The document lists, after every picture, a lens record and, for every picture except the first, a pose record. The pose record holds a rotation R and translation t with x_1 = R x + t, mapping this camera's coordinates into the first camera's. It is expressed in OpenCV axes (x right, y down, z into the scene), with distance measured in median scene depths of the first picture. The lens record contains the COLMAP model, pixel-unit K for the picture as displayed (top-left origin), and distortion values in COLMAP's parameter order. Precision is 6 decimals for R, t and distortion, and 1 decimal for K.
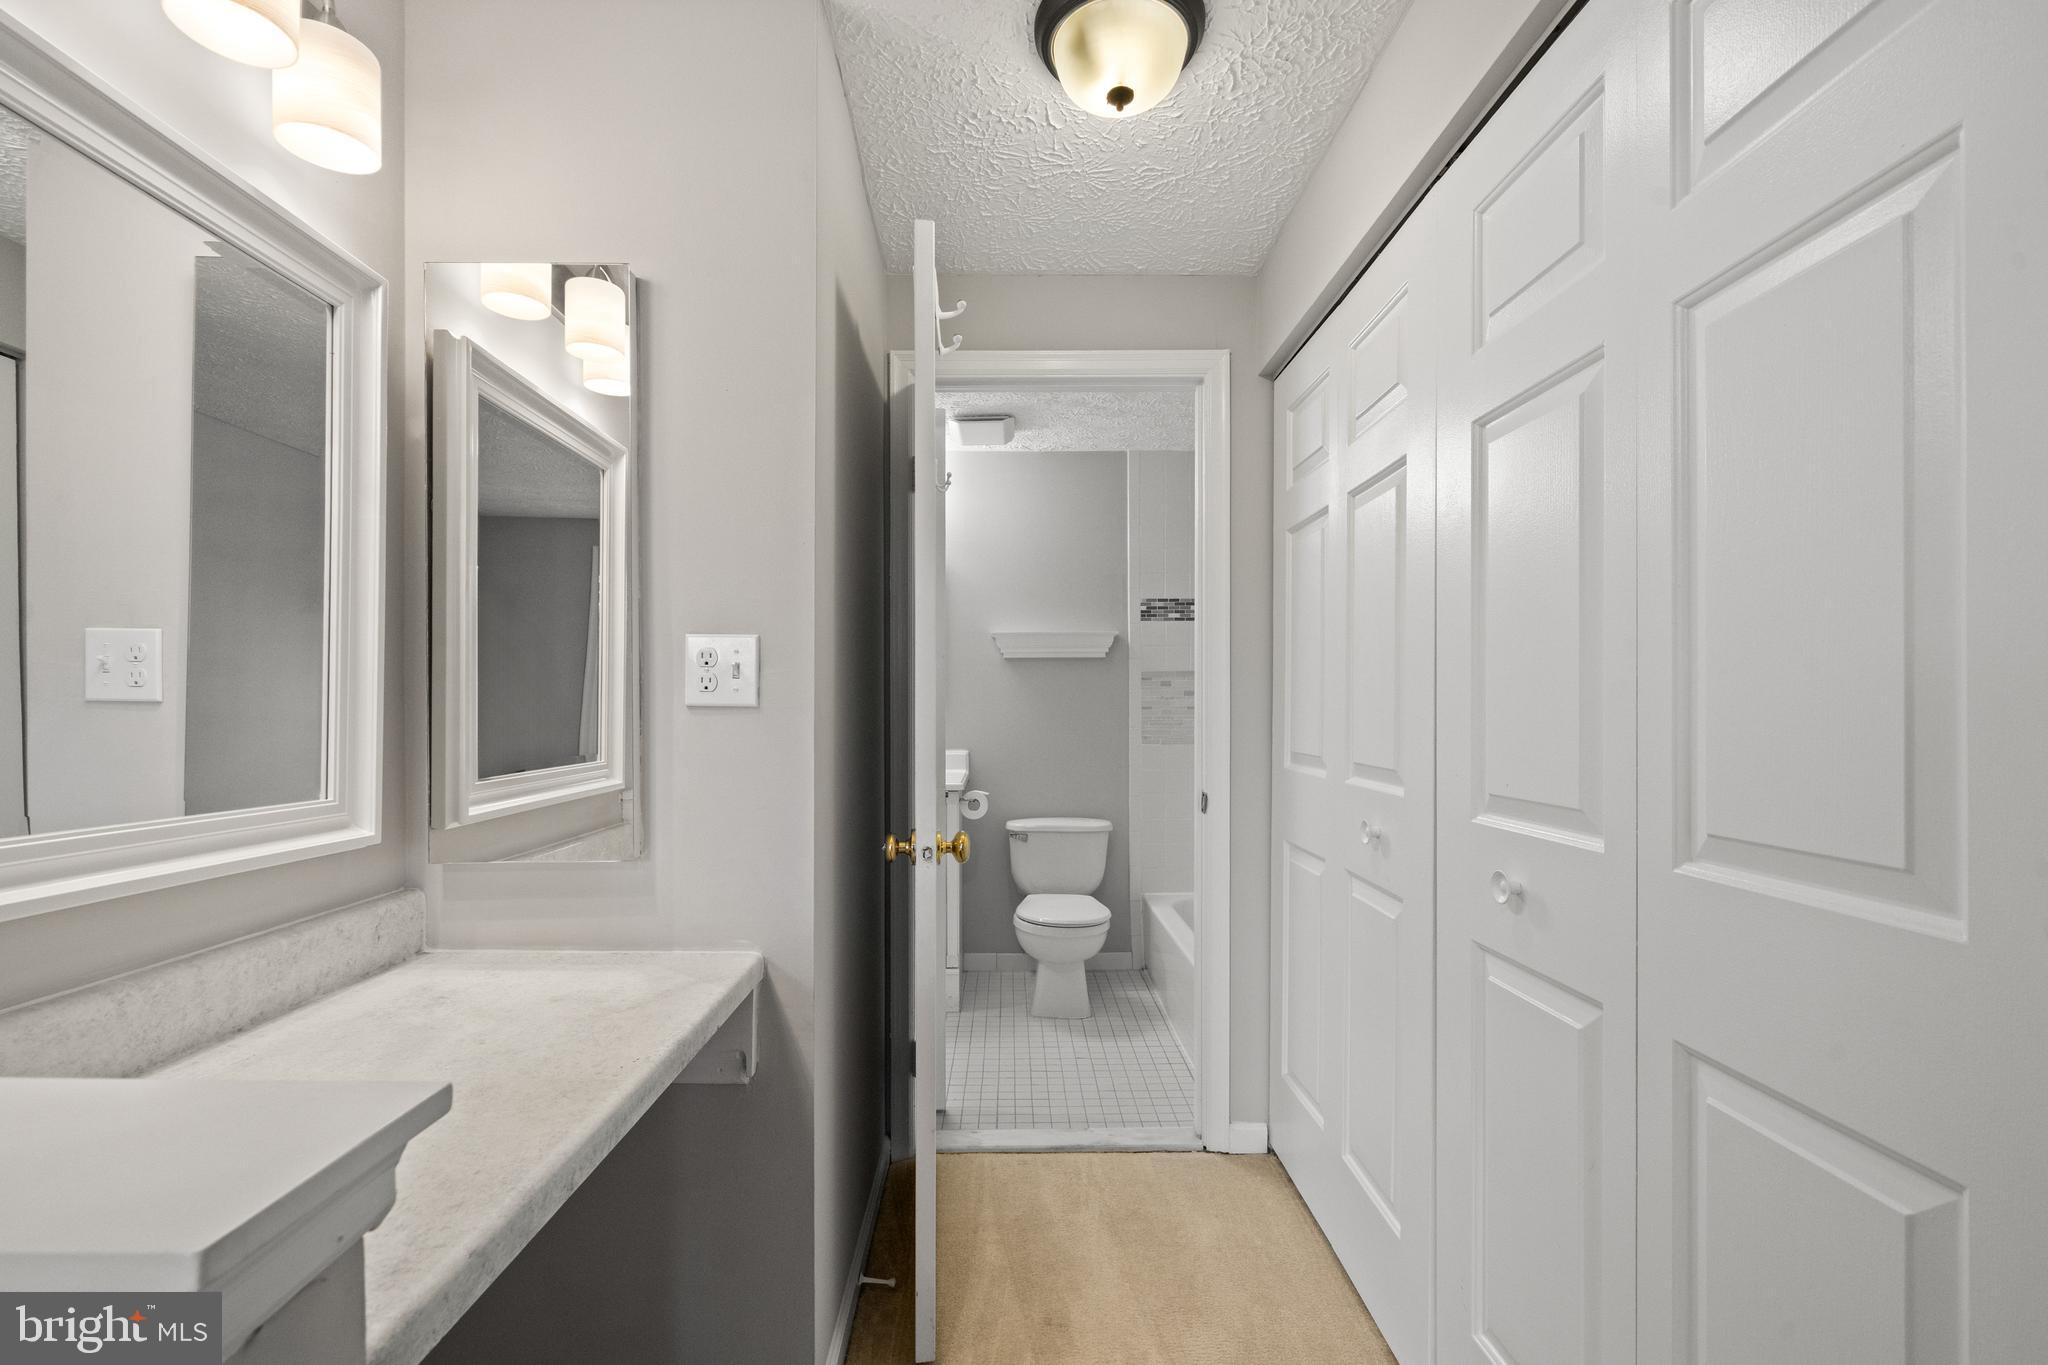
lens RADIAL K [[887.7, 0, 1028.7], [0, 887.7, 700.3], [0, 0, 1]] dist [0.001613, 0.000343]
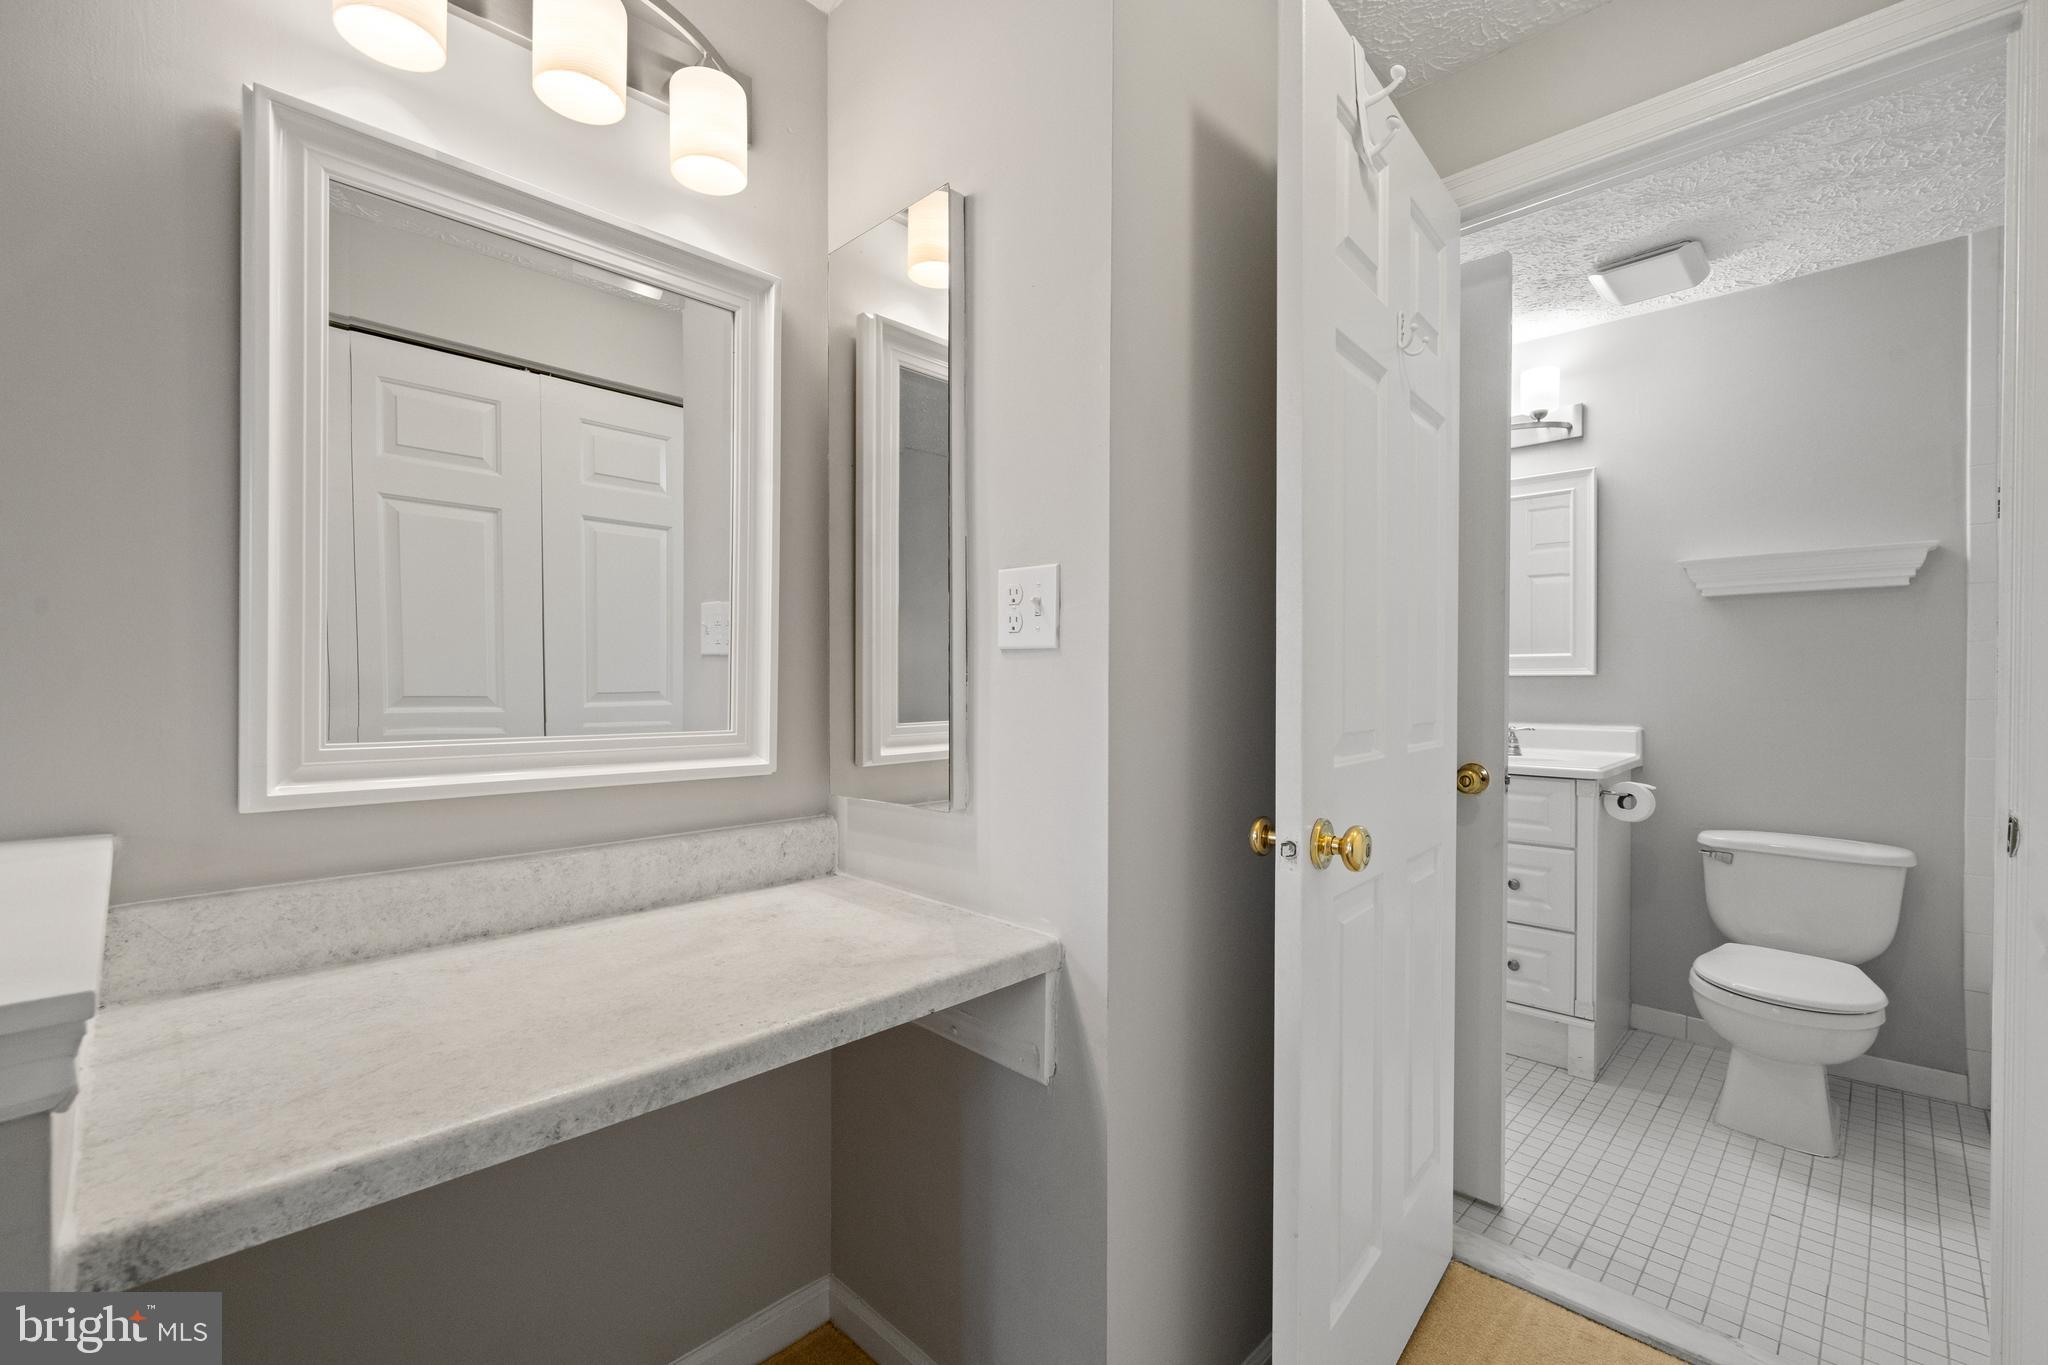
lens RADIAL K [[887.7, 0, 1041.4], [0, 887.7, 681.6], [0, 0, 1]] dist [0.001613, 0.000343]
pose [[0.702693, 0.004818, -0.711477, 0.243786], [0.002853, 0.999950, 0.009589, 0.025896], [0.711488, -0.008768, 0.702644, 0.328983]]
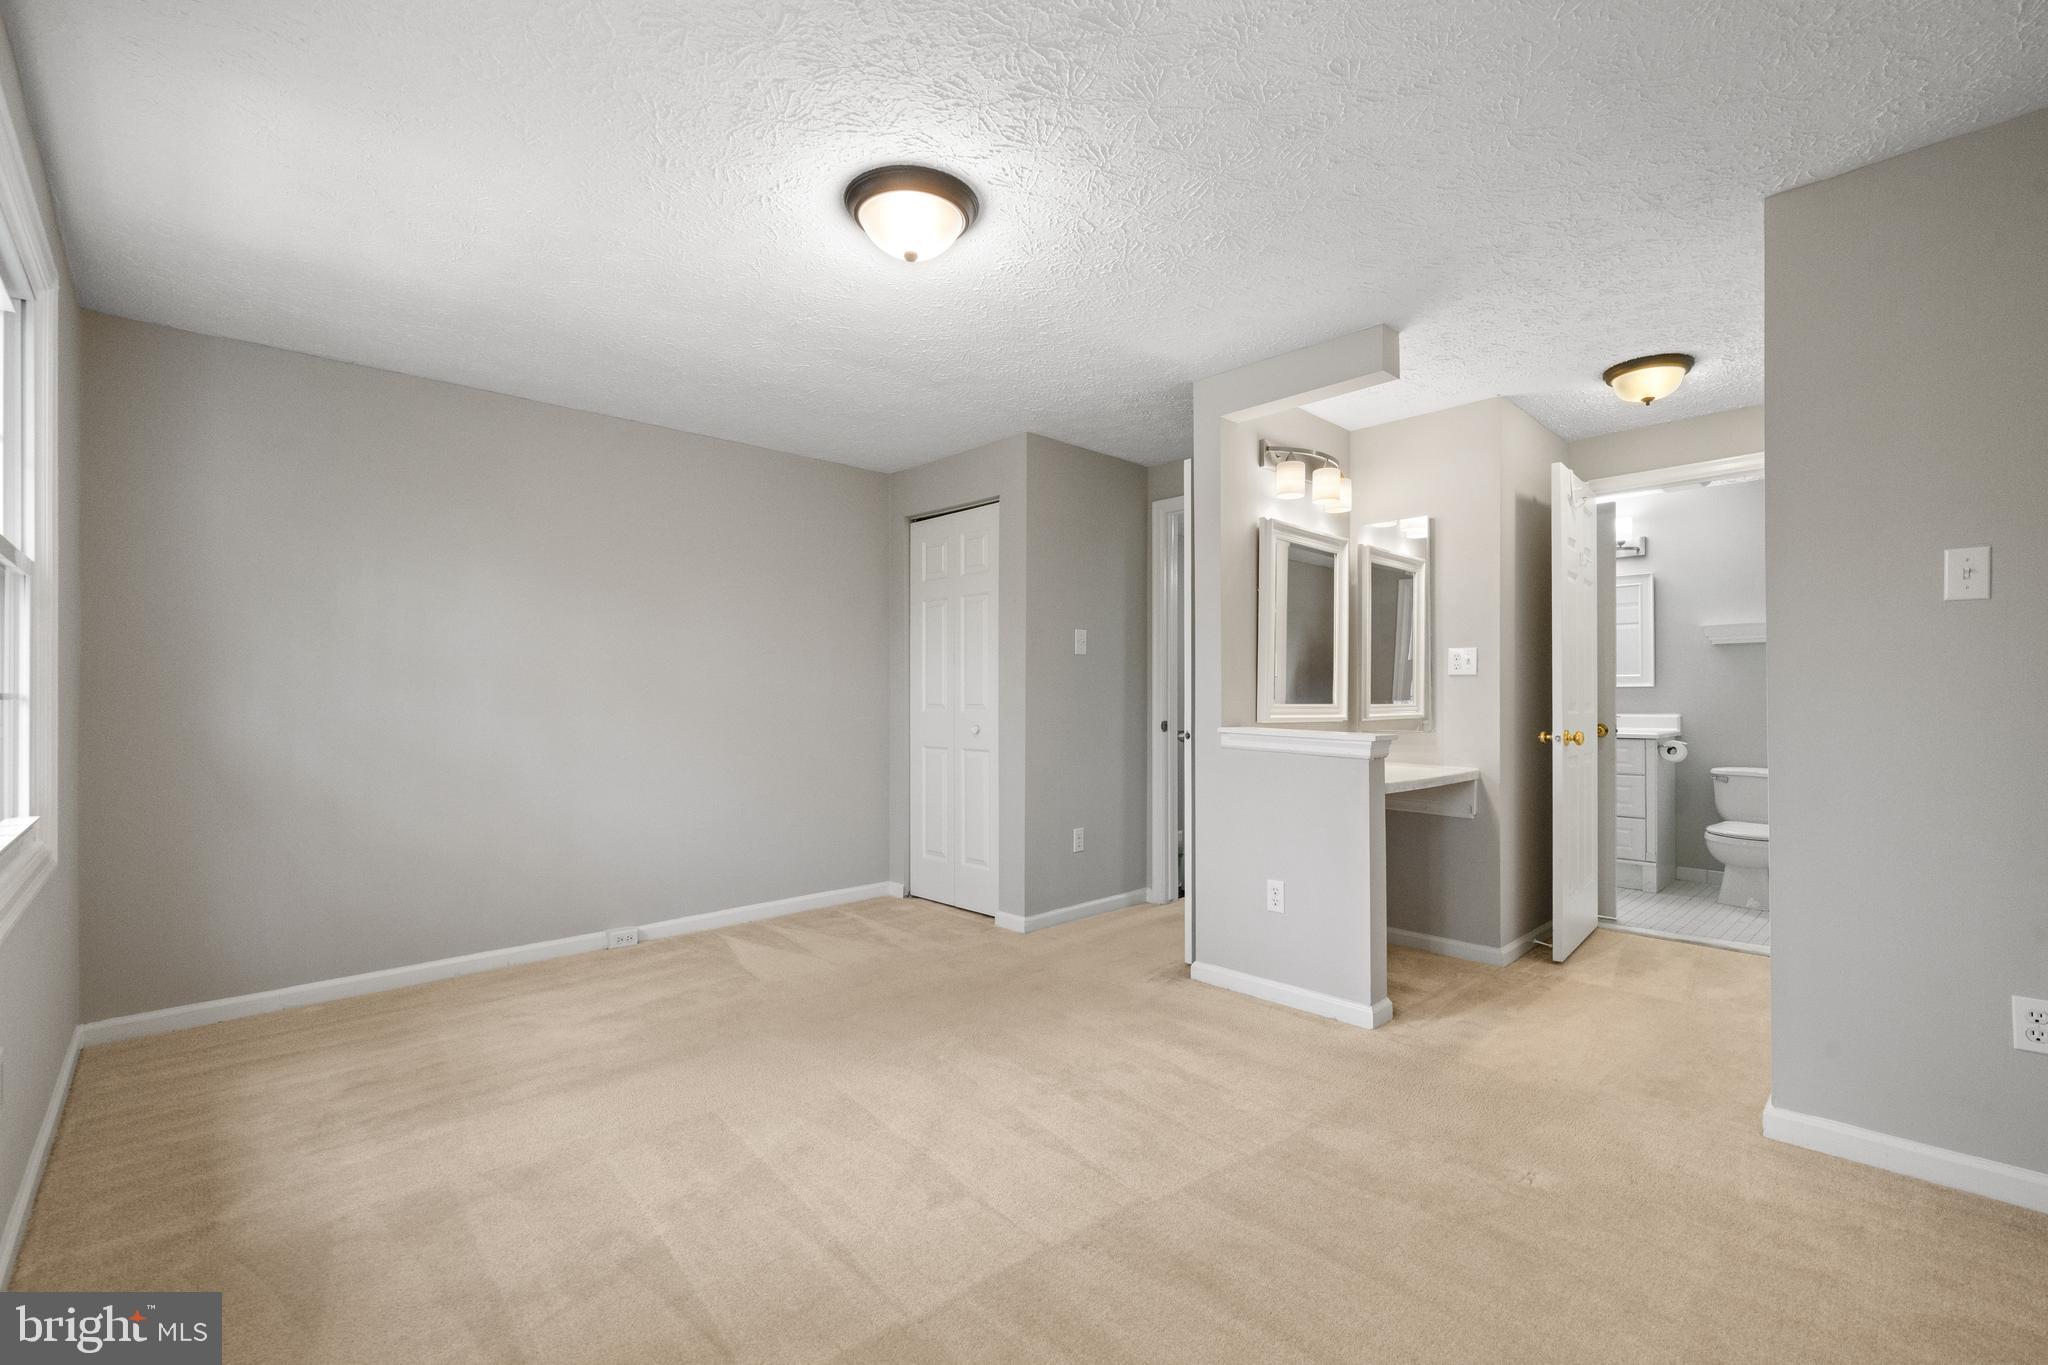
lens RADIAL K [[887.7, 0, 1039.8], [0, 887.7, 691.8], [0, 0, 1]] dist [0.001613, 0.000343]
pose [[0.672672, -0.006017, -0.739917, 0.637750], [0.006275, 0.999977, -0.002427, 0.046274], [0.739914, -0.003011, 0.672694, -1.425230]]
